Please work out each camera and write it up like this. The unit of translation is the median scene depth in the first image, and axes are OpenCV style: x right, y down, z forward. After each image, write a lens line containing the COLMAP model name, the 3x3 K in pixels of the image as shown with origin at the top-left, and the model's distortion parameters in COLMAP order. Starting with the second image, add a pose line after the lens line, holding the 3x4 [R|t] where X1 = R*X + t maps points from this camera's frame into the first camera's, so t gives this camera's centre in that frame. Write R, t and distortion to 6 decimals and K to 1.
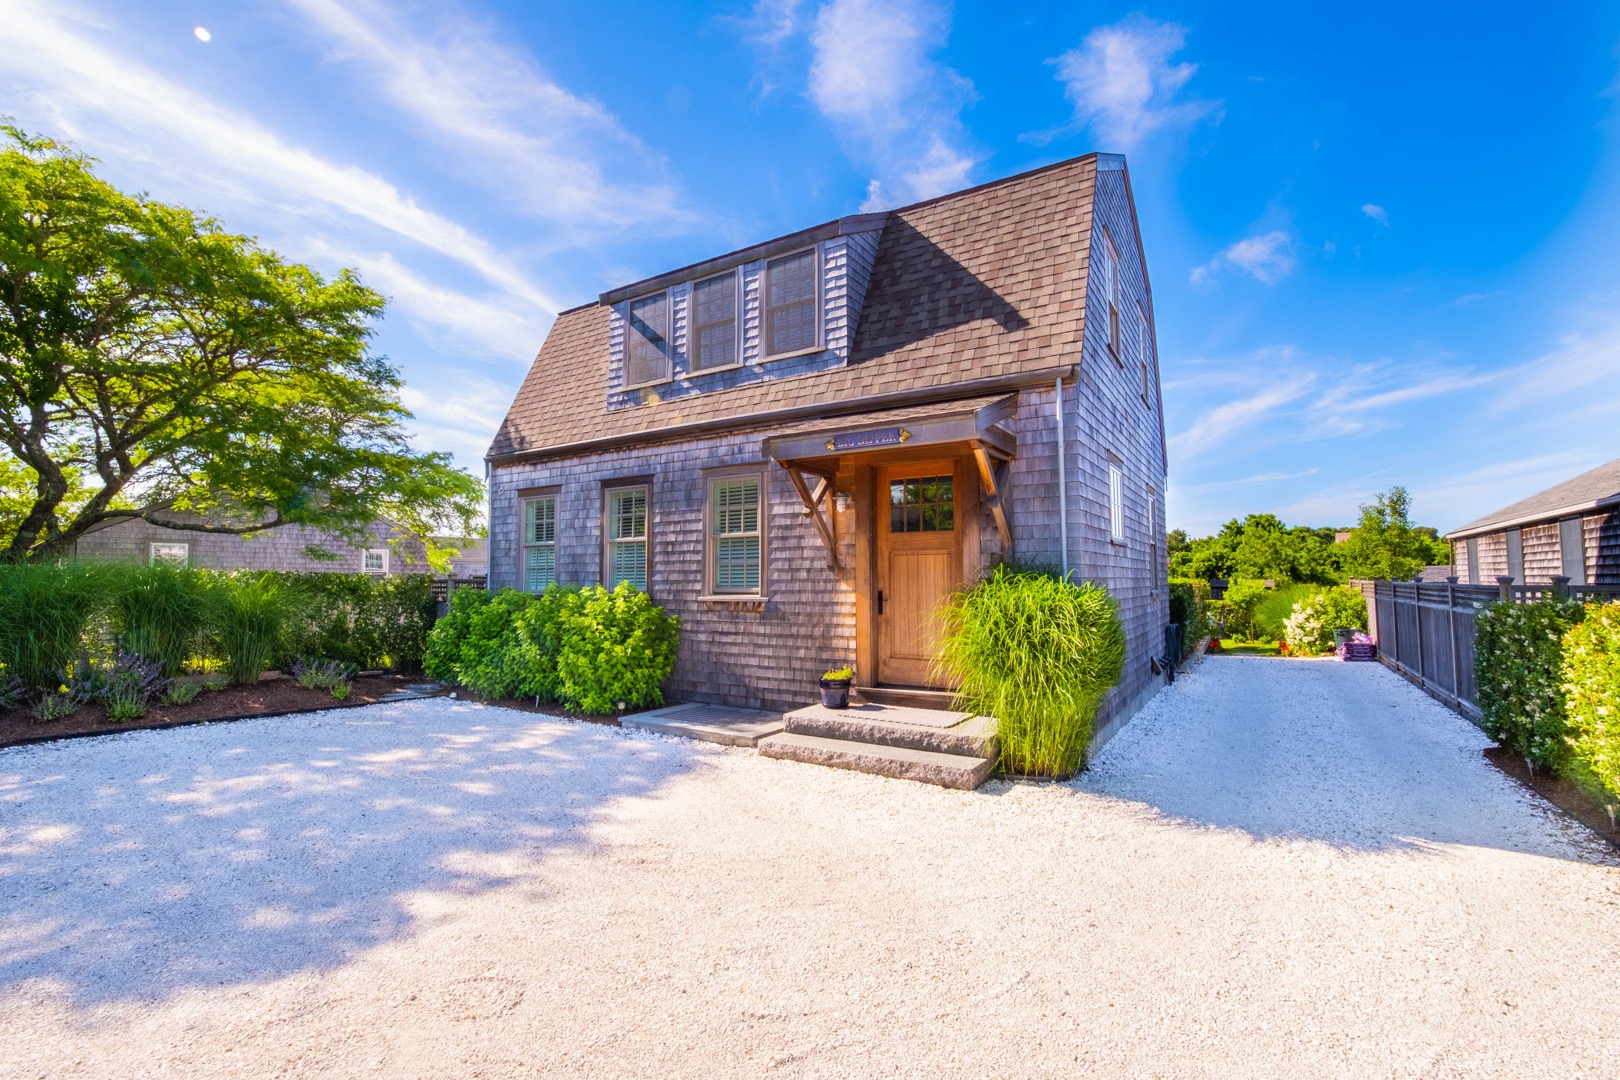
lens RADIAL K [[729.2, 0, 807.0], [0, 729.2, 533.9], [0, 0, 1]] dist [-0.041596, 0.010324]
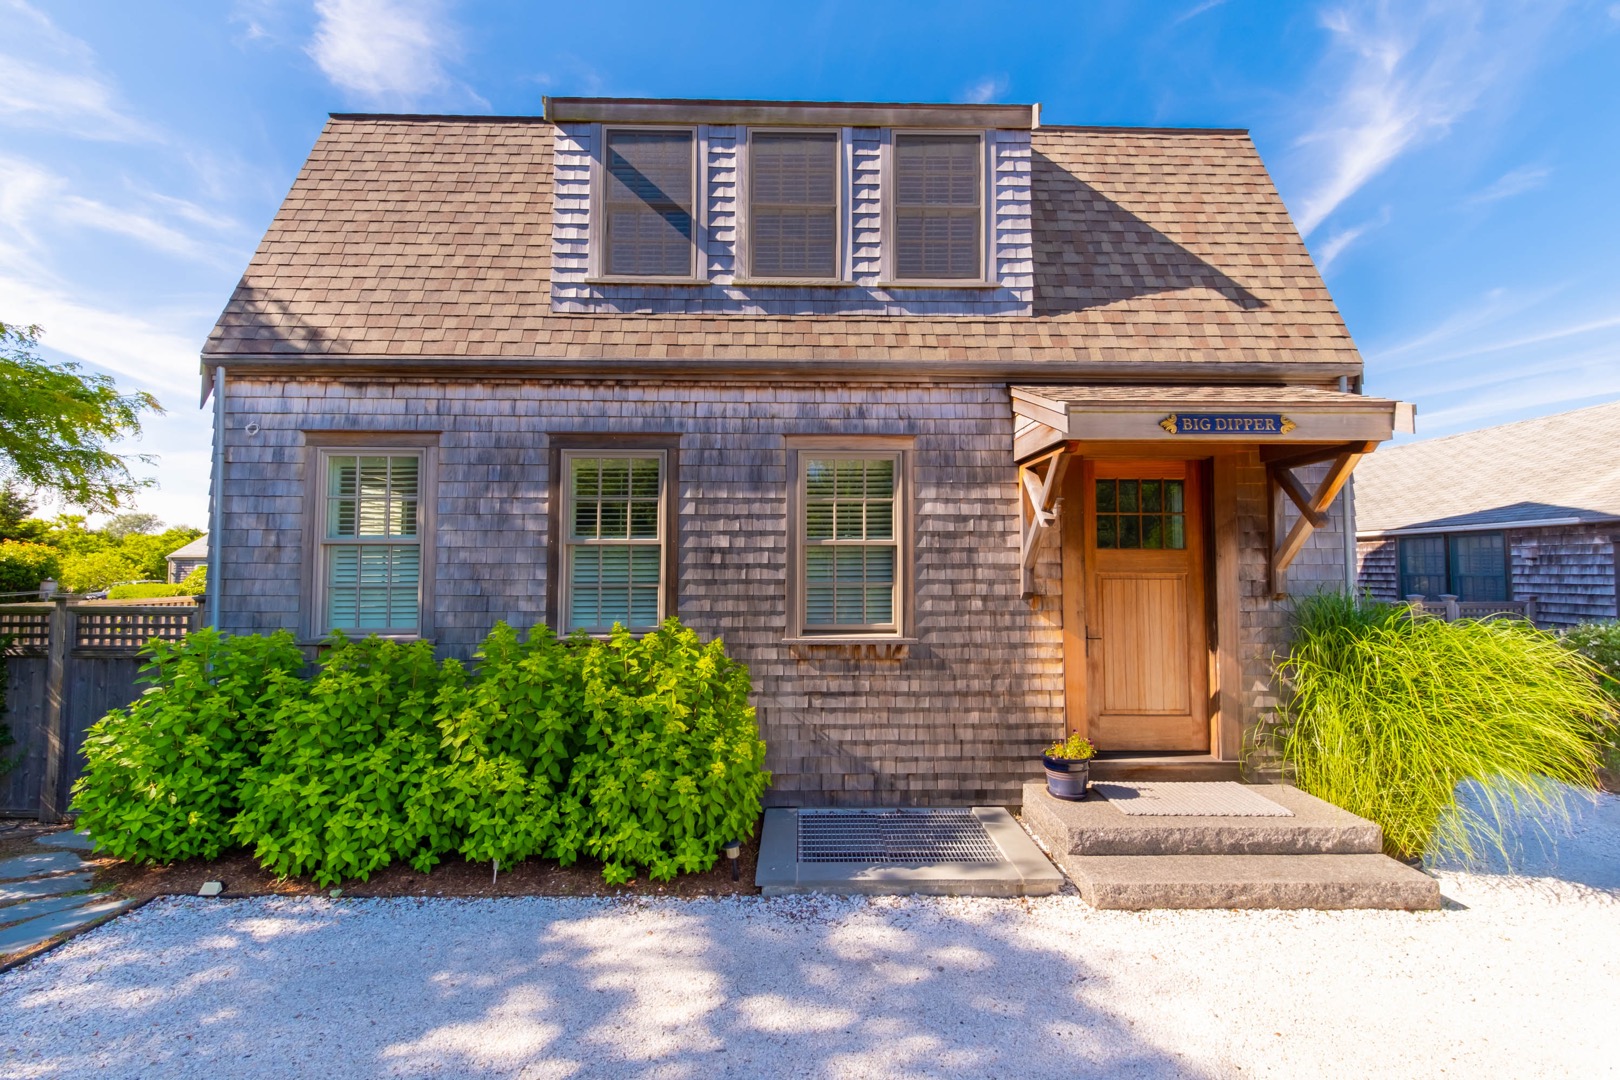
lens RADIAL K [[703.5, 0, 812.2], [0, 703.5, 533.9], [0, 0, 1]] dist [0.018513, -0.012563]
pose [[0.829991, 0.029157, 0.557014, -0.494830], [-0.040836, 0.999129, 0.008549, -0.010068], [-0.556279, -0.029841, 0.830459, 0.513742]]
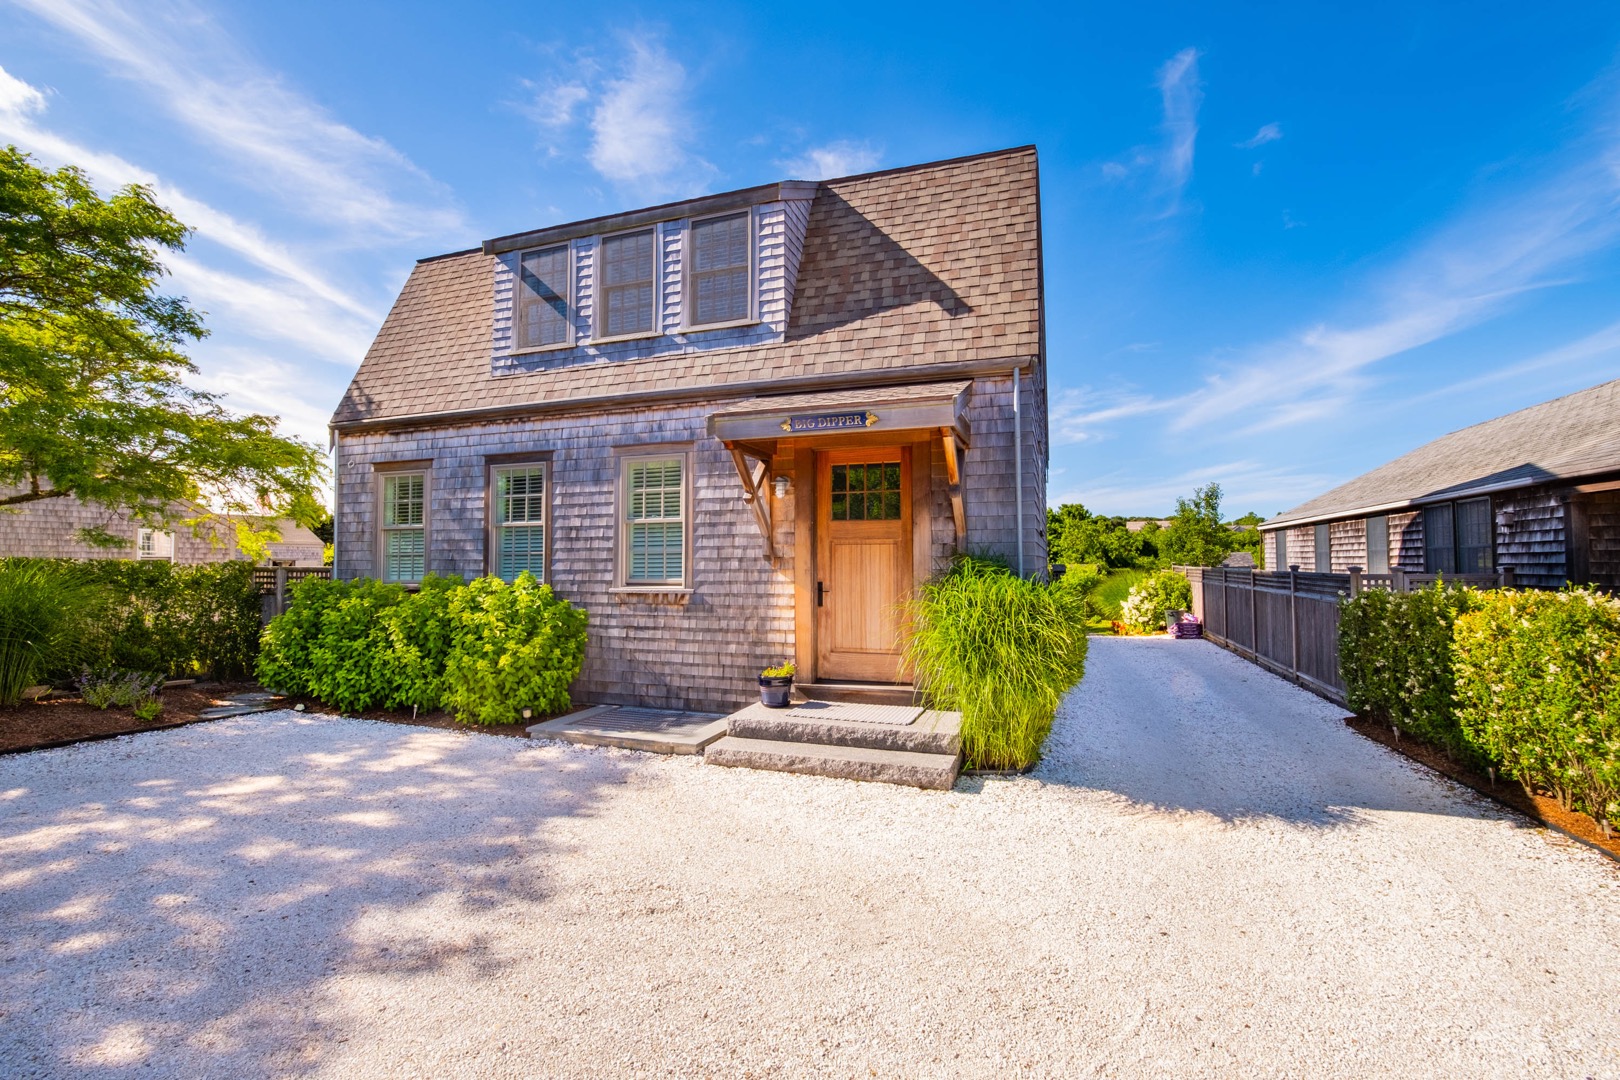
lens RADIAL K [[729.2, 0, 807.0], [0, 729.2, 533.9], [0, 0, 1]] dist [-0.041596, 0.010324]
pose [[0.973827, 0.008816, 0.227119, -0.122400], [-0.014304, 0.999644, 0.022531, -0.004934], [-0.226840, -0.025190, 0.973606, 0.073188]]
